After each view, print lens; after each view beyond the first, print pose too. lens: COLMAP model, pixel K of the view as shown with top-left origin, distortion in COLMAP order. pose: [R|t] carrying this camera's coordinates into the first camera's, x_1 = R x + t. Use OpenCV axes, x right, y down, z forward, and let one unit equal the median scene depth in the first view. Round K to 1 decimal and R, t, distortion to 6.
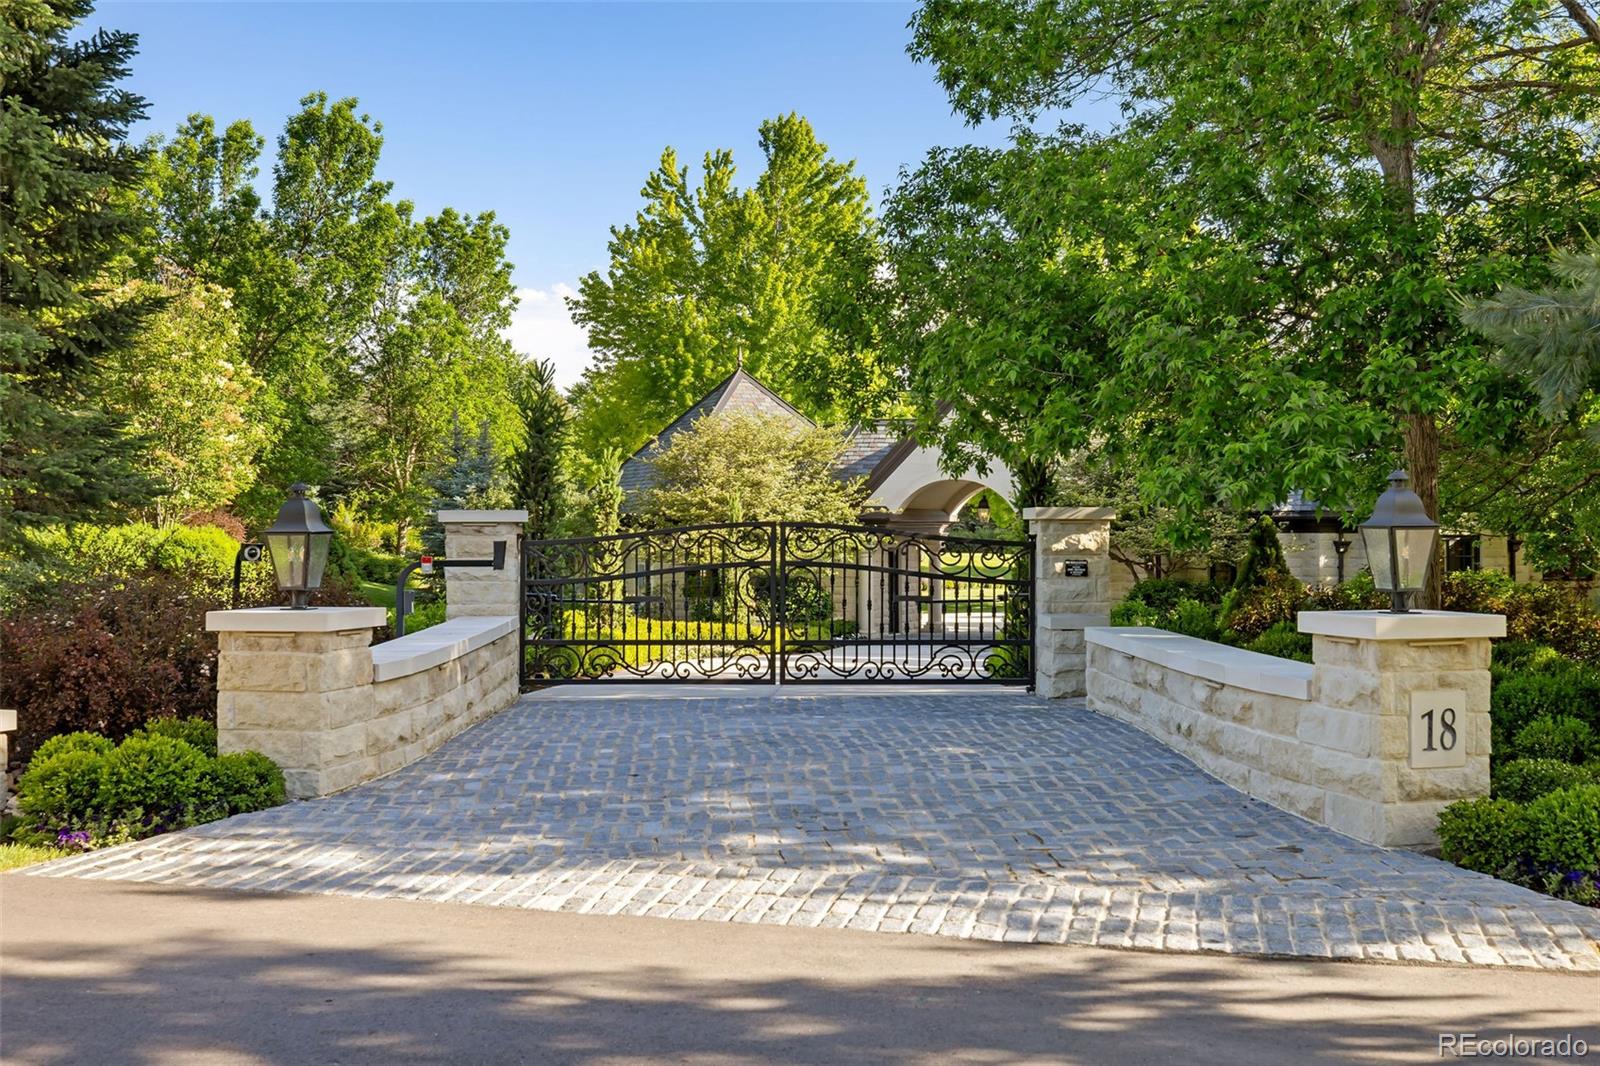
lens RADIAL K [[1612.9, 0, 800.0], [0, 1612.9, 533.0], [0, 0, 1]] dist [-0.000293, -0.000623]
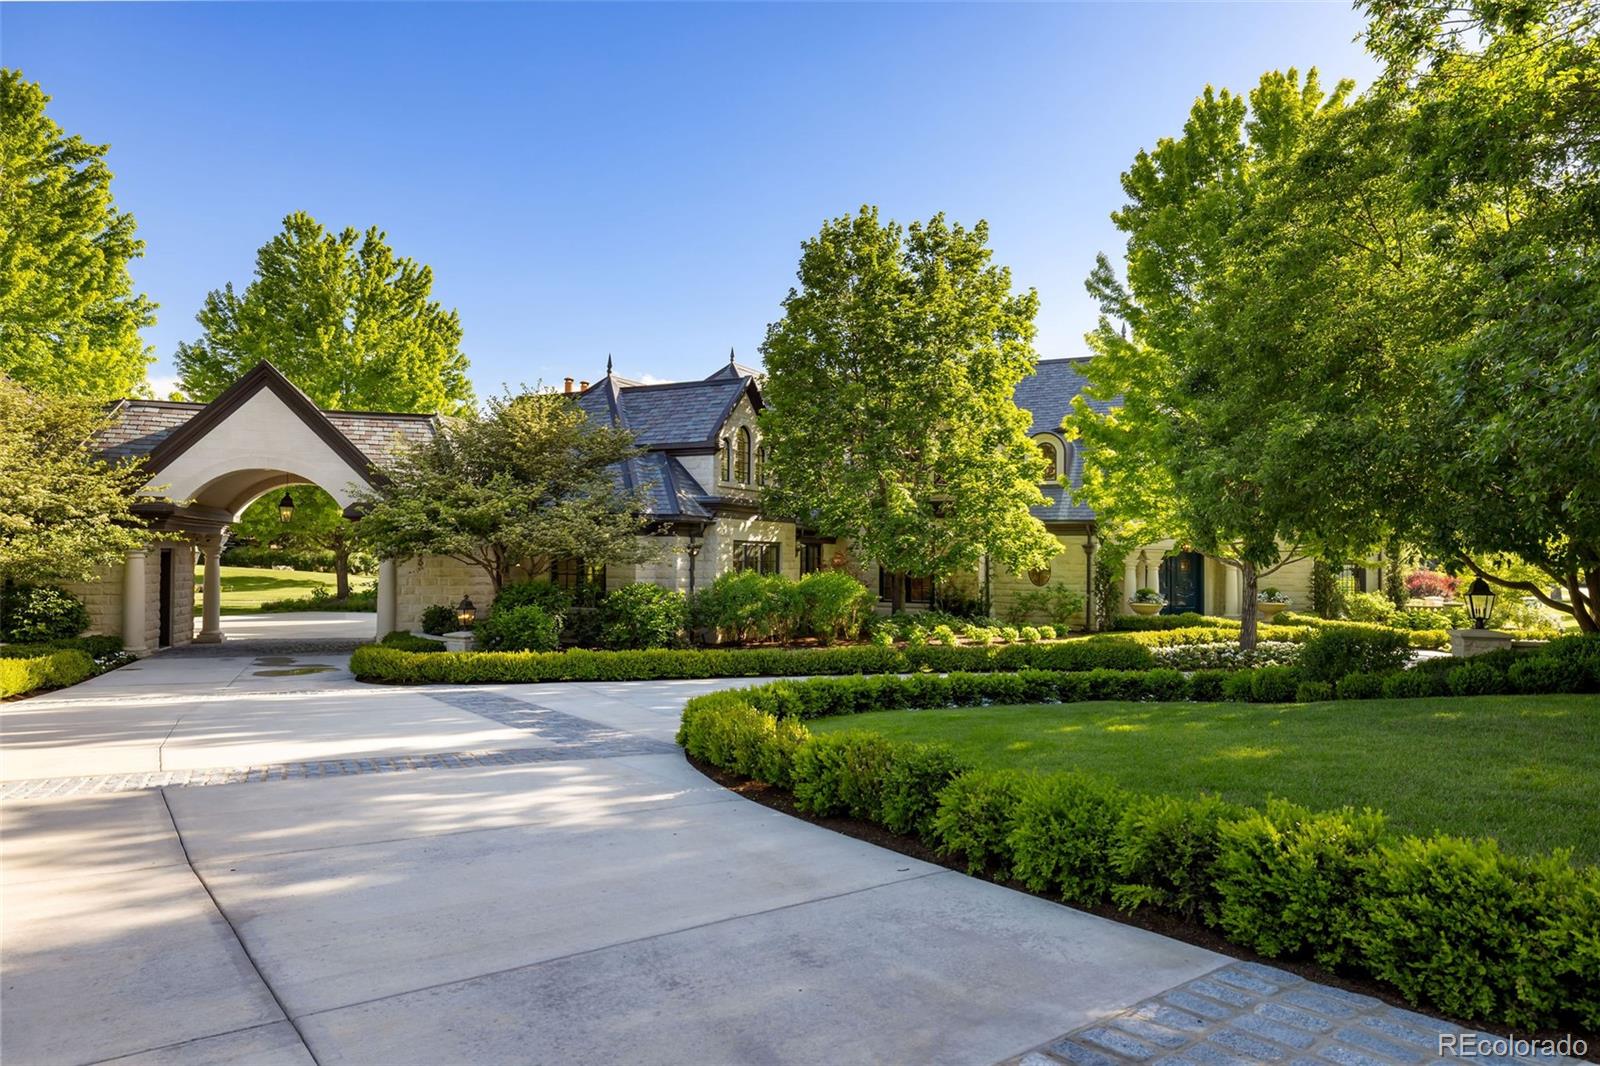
lens RADIAL K [[996.3, 0, 800.0], [0, 996.3, 533.0], [0, 0, 1]] dist [0.002529, 0.001295]
pose [[0.779222, 0.024107, 0.626285, -0.015064], [-0.011264, 0.999637, -0.024463, 0.011251], [-0.626647, 0.012007, 0.779211, 0.403460]]
